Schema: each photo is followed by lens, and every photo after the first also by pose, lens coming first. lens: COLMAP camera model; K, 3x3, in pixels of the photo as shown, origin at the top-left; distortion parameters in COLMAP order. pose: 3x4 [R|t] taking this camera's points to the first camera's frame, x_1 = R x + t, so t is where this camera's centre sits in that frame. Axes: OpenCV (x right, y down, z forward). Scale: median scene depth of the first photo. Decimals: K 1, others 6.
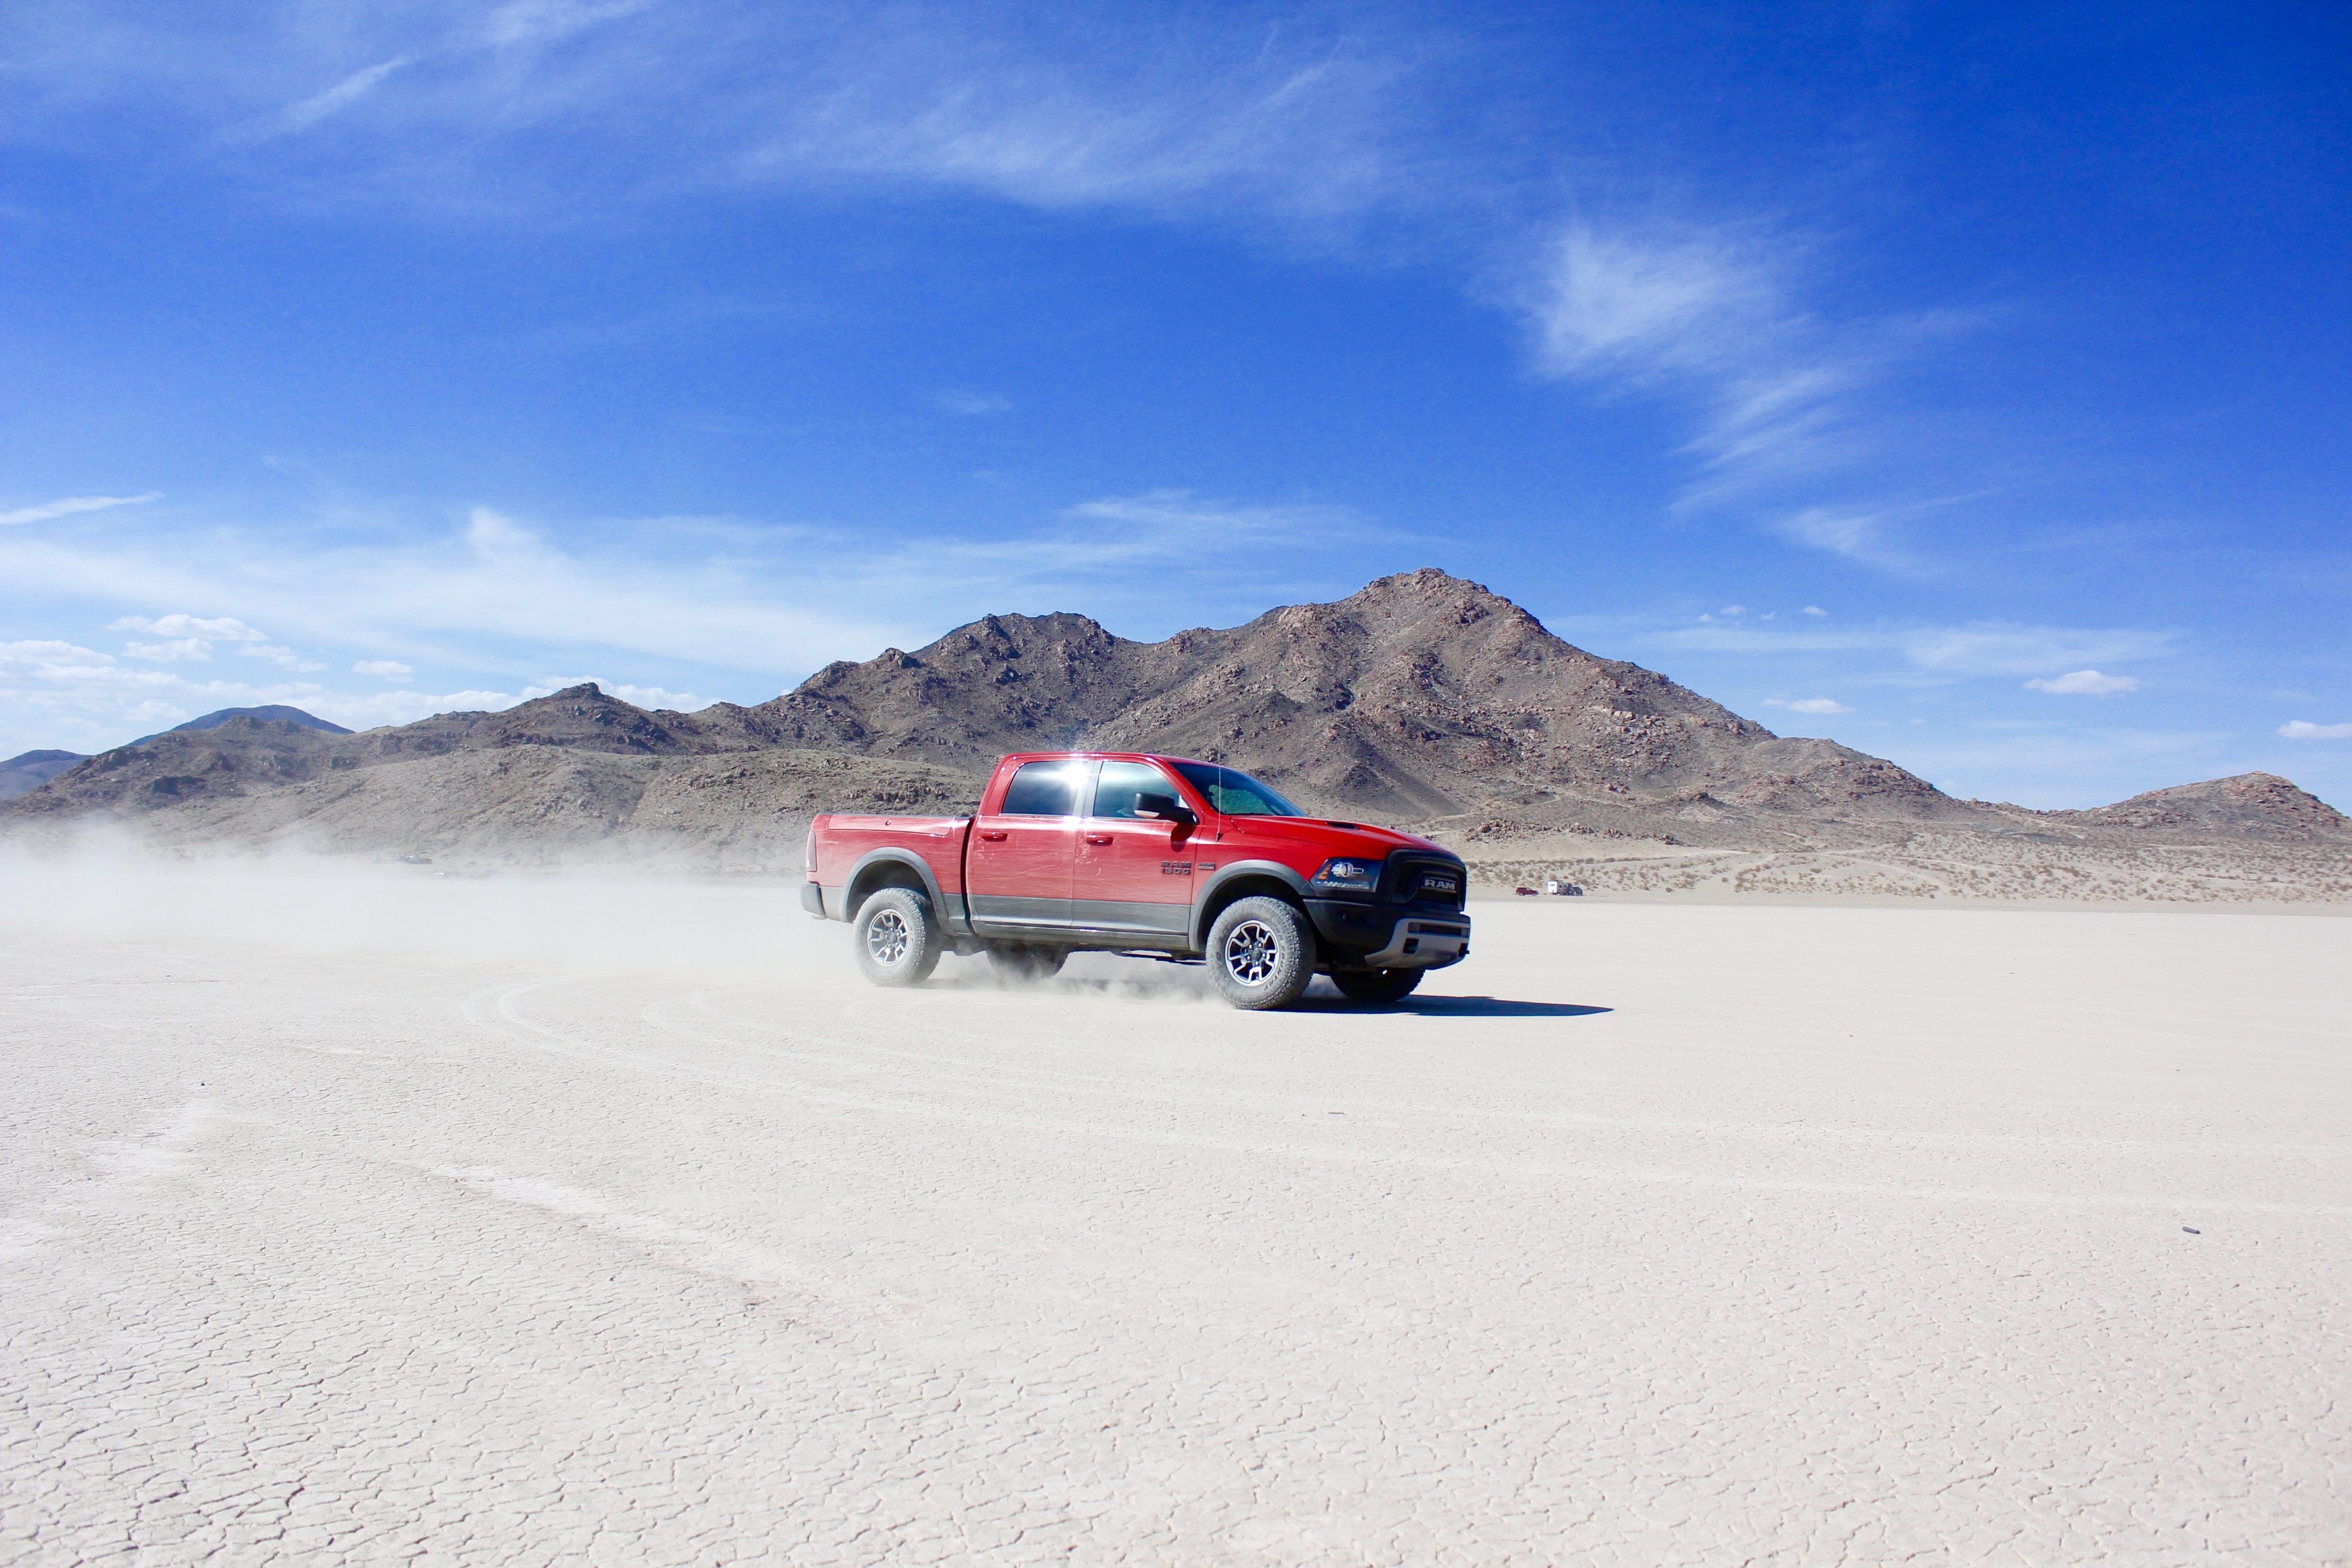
lens RADIAL K [[1938.2, 0, 1200.0], [0, 1938.2, 777.5], [0, 0, 1]] dist [-0.175962, 0.137123]
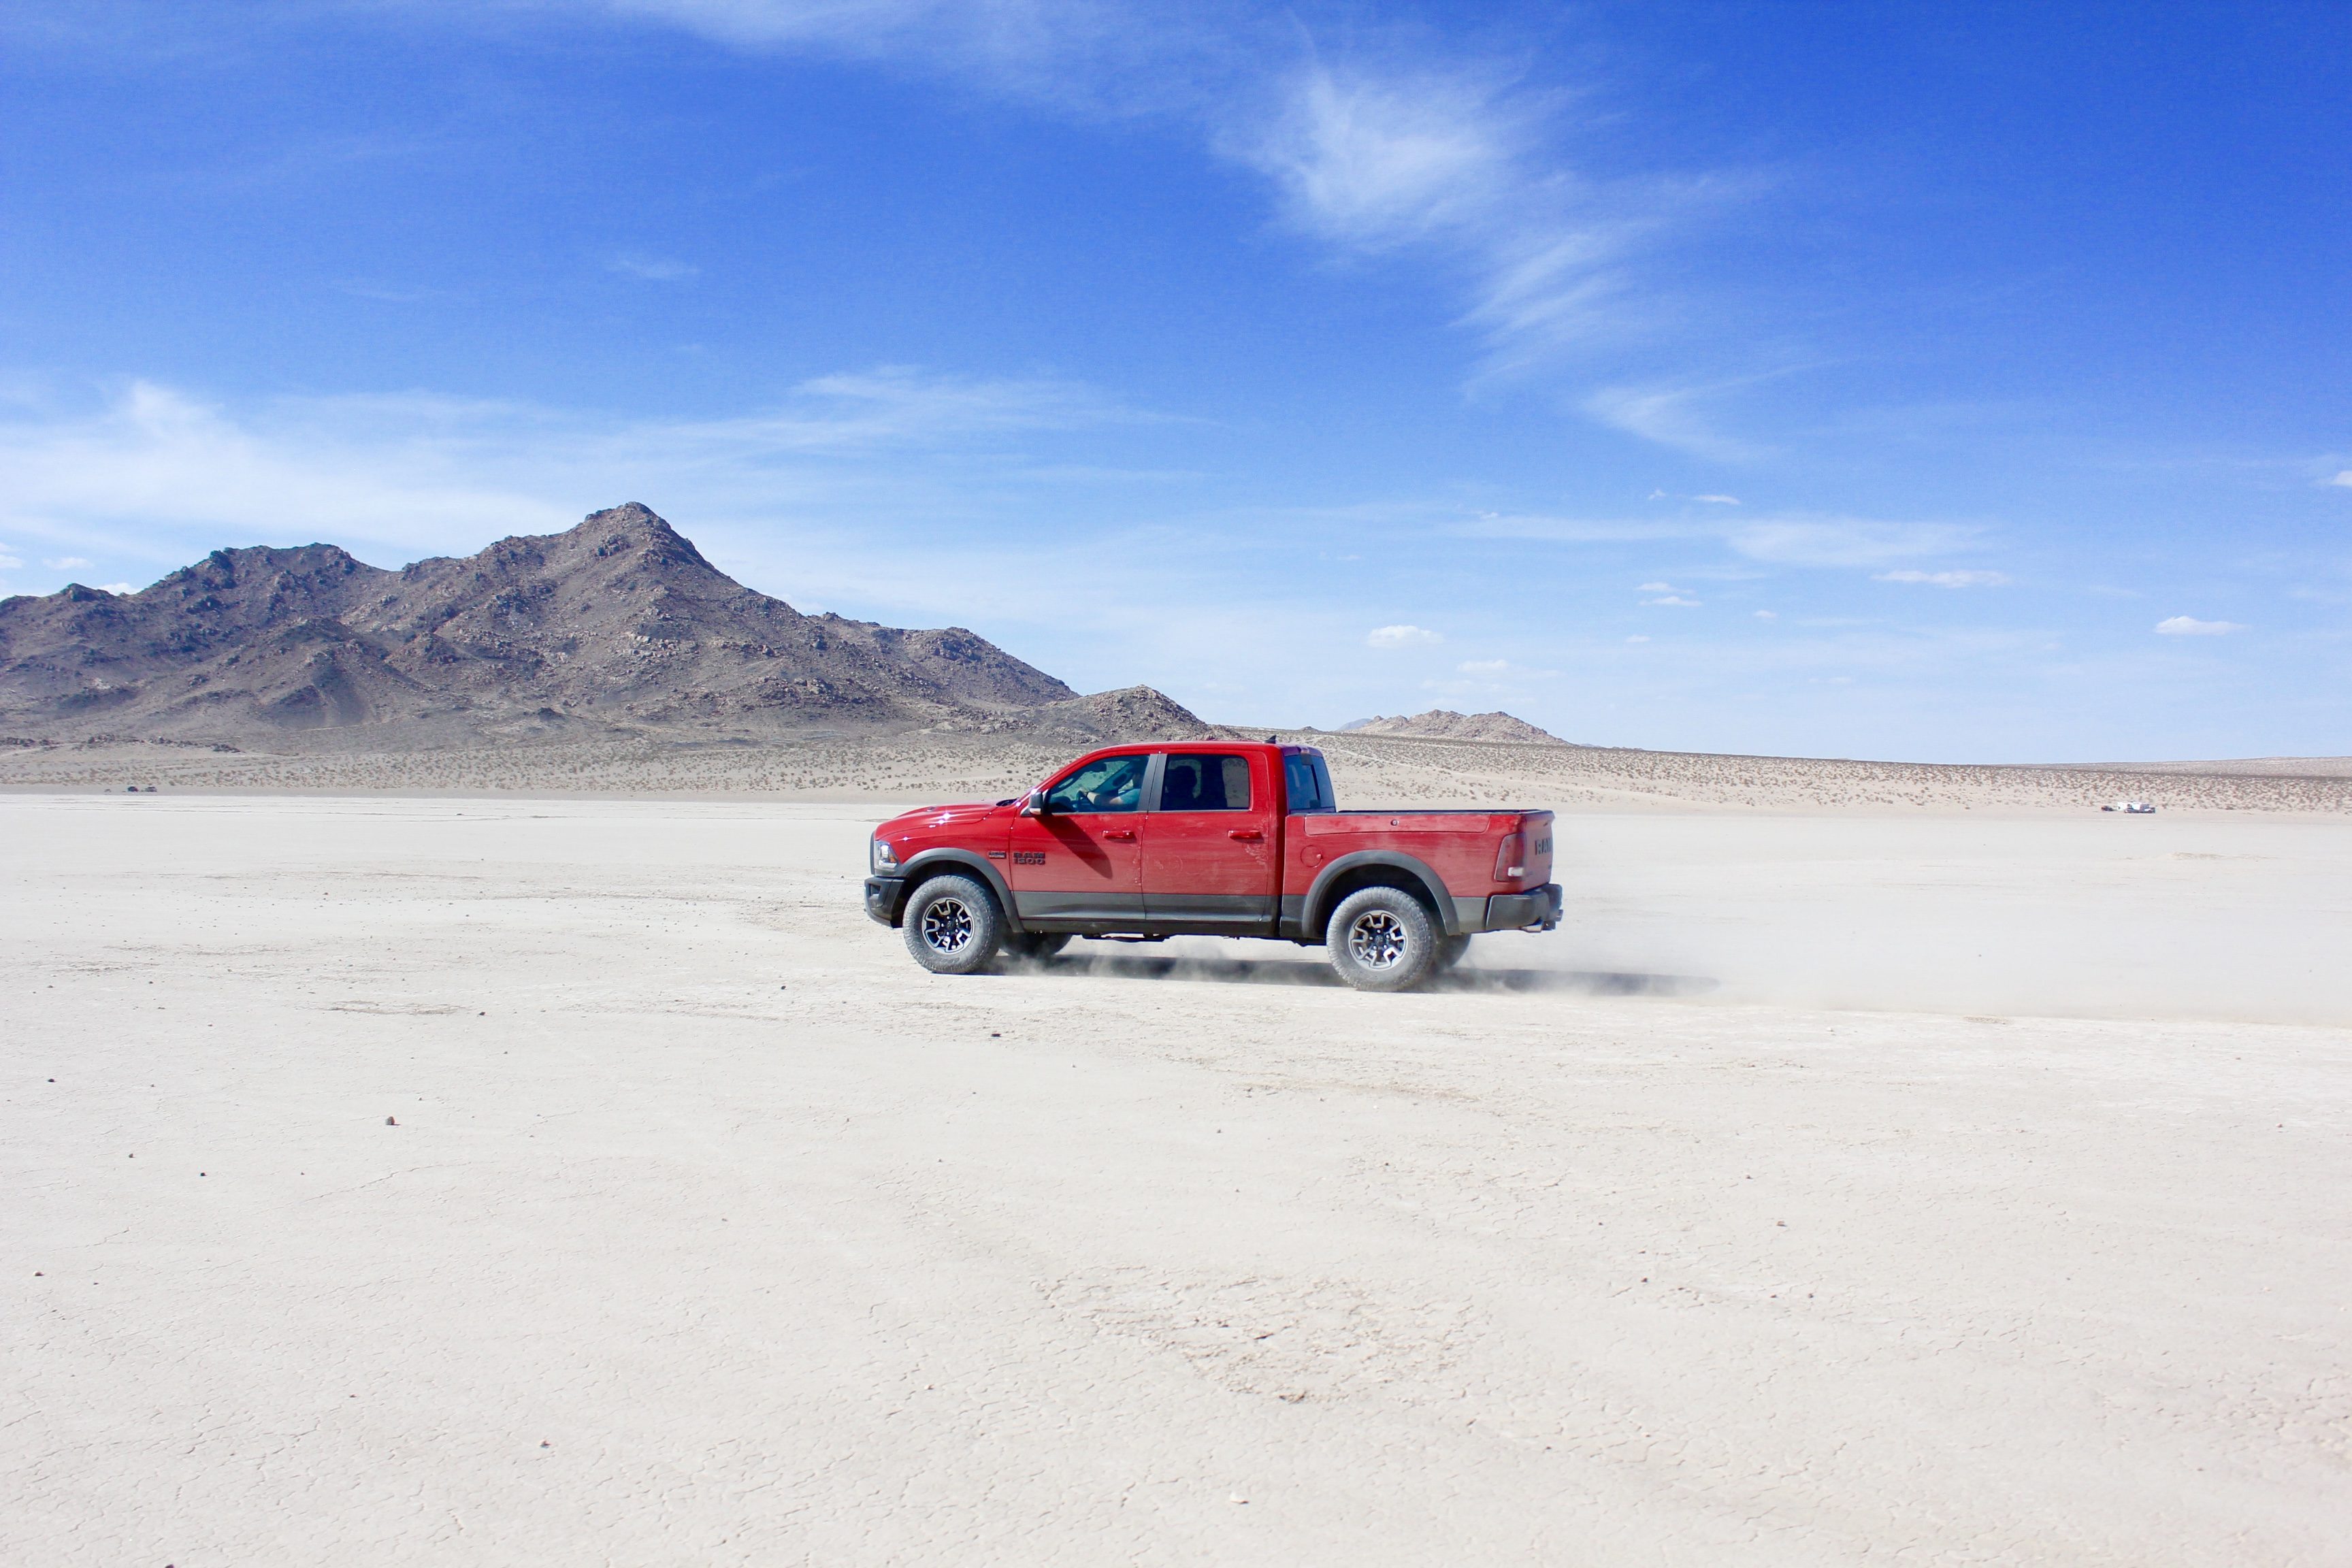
lens RADIAL K [[2230.0, 0, 1291.1], [0, 2230.0, 779.8], [0, 0, 1]] dist [-0.056405, 0.000000]
pose [[0.995836, -0.011290, 0.090459, 0.419548], [0.007176, 0.998930, 0.045682, -0.004907], [-0.090878, -0.044843, 0.994852, -0.342616]]
